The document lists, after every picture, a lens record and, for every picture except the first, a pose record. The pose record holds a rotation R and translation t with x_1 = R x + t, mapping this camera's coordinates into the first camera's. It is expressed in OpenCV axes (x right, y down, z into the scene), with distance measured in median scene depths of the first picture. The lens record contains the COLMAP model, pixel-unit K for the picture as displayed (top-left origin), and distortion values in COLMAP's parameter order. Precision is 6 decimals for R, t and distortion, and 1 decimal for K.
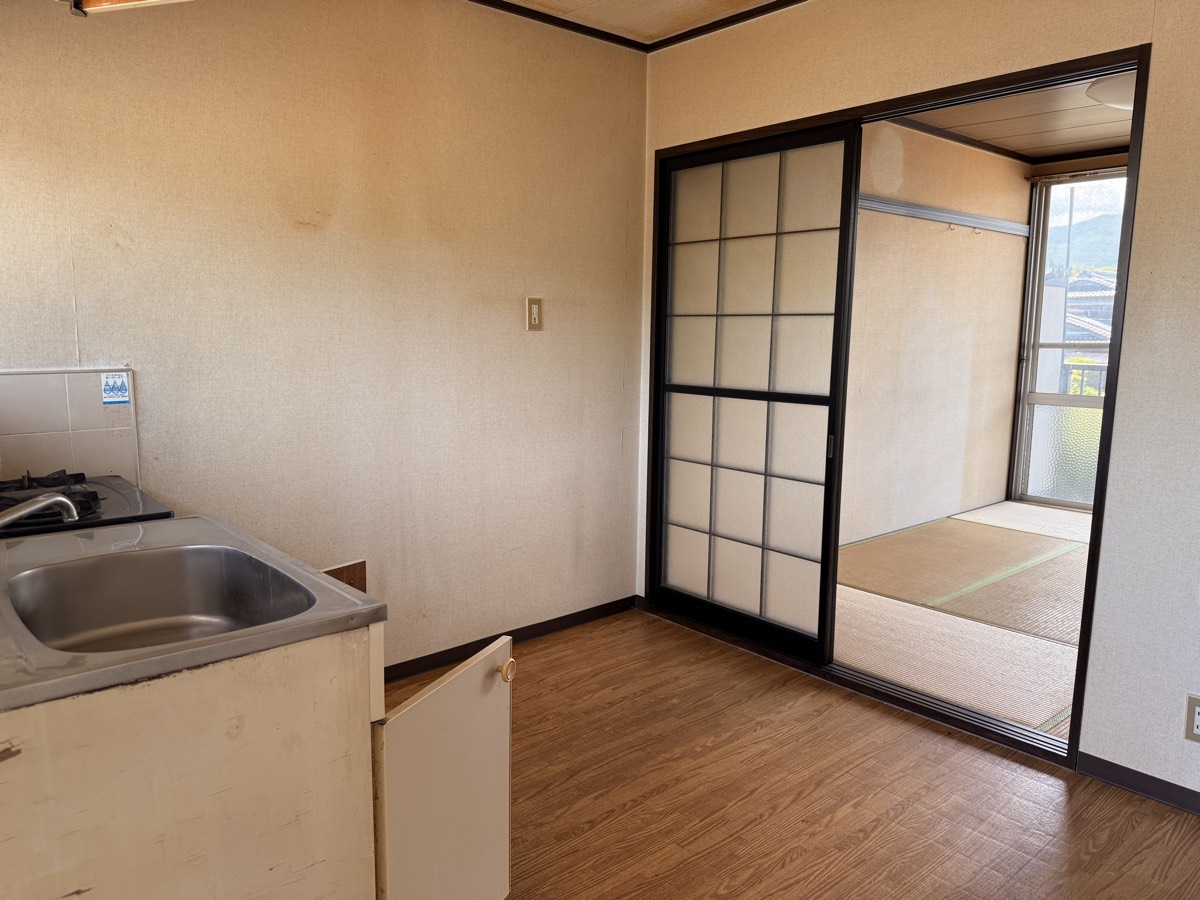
lens RADIAL K [[847.9, 0, 599.9], [0, 847.9, 465.1], [0, 0, 1]] dist [0.031782, 0.000829]
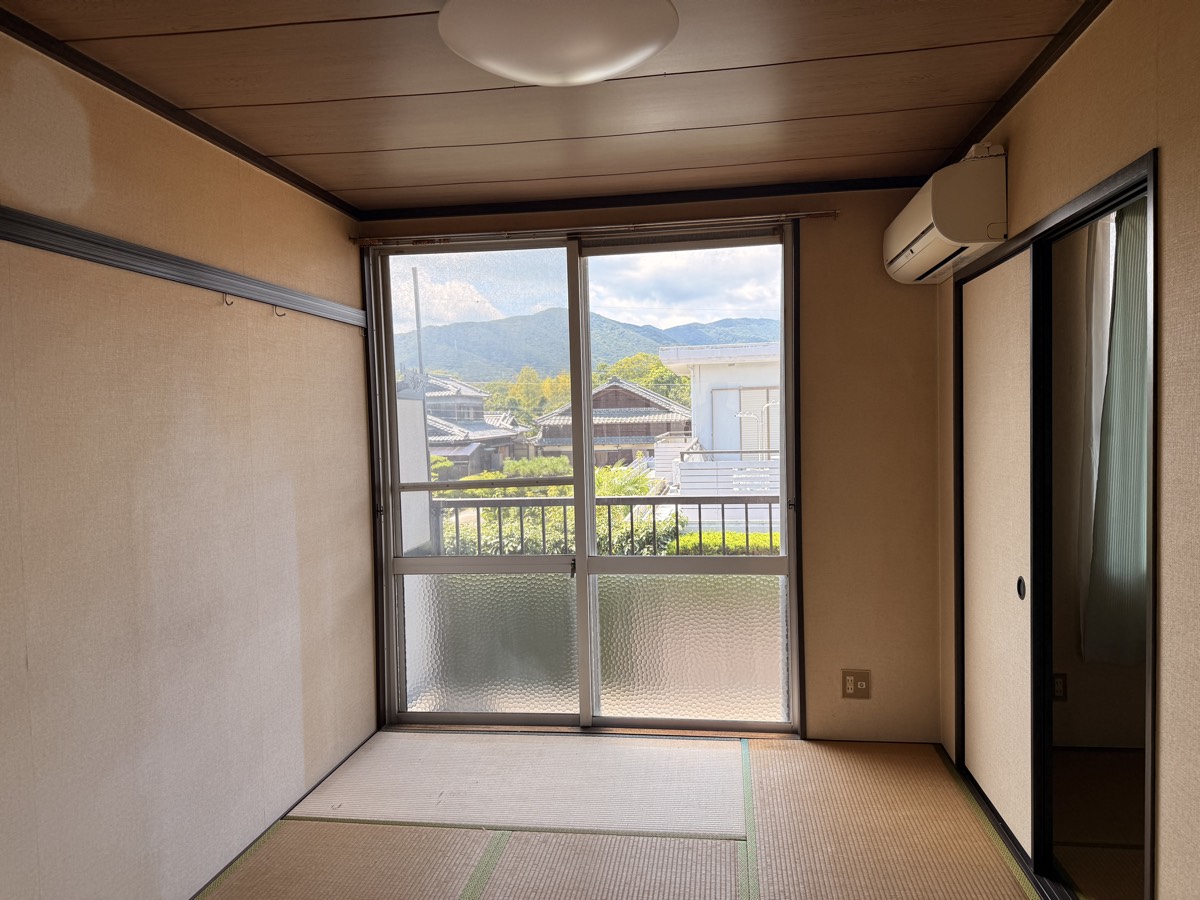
lens RADIAL K [[859.5, 0, 600.0], [0, 859.5, 450.0], [0, 0, 1]] dist [0.076952, -0.104352]
pose [[0.765607, -0.042175, 0.641925, 0.213672], [0.125986, 0.988356, -0.085324, -0.098360], [-0.630851, 0.146198, 0.762006, 0.406459]]
